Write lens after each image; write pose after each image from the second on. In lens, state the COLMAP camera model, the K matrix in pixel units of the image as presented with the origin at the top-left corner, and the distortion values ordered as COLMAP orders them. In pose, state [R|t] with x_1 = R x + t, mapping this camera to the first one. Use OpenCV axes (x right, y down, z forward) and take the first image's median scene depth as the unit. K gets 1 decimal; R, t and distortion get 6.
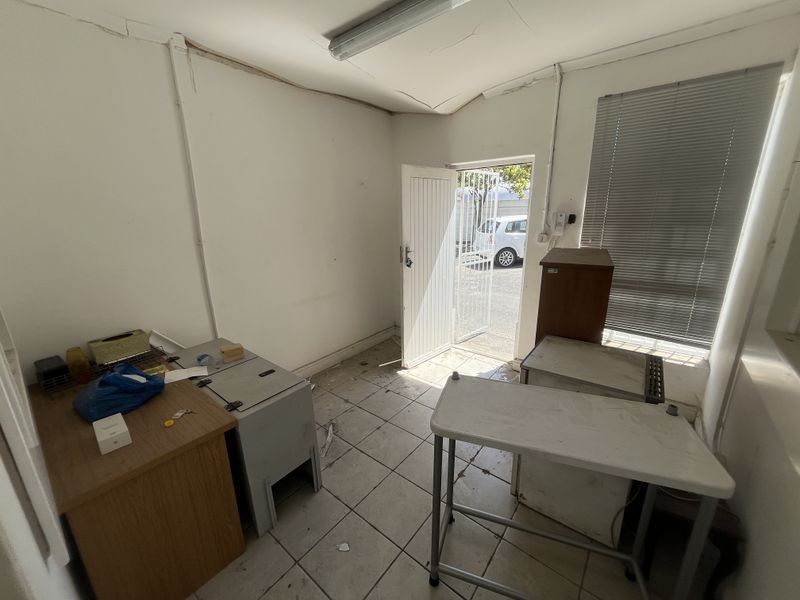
lens RADIAL K [[324.5, 0, 400.0], [0, 324.5, 300.0], [0, 0, 1]] dist [0.000502, -0.000128]
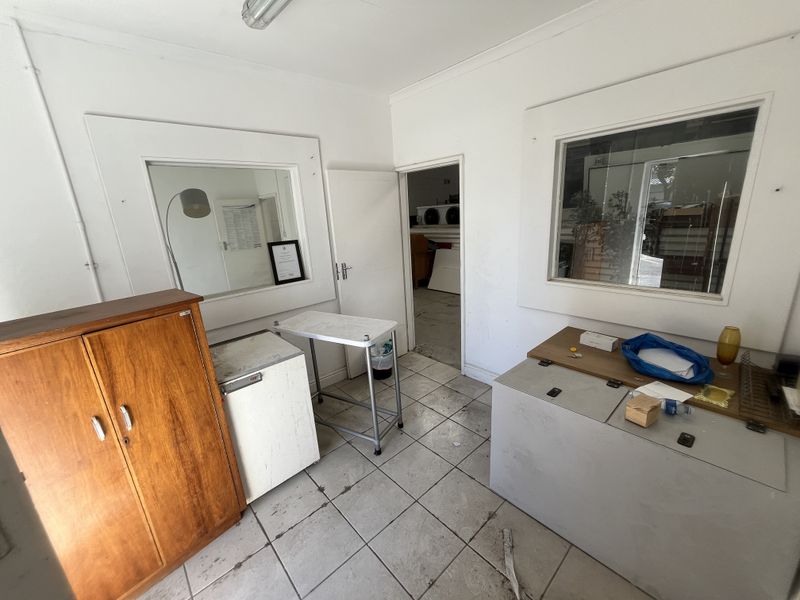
lens RADIAL K [[324.5, 0, 400.0], [0, 324.5, 300.0], [0, 0, 1]] dist [0.000502, -0.000128]
pose [[-0.982723, 0.027459, 0.183036, -0.172975], [0.117158, 0.857876, 0.500323, -0.450488], [-0.143284, 0.513123, -0.846271, 1.639849]]
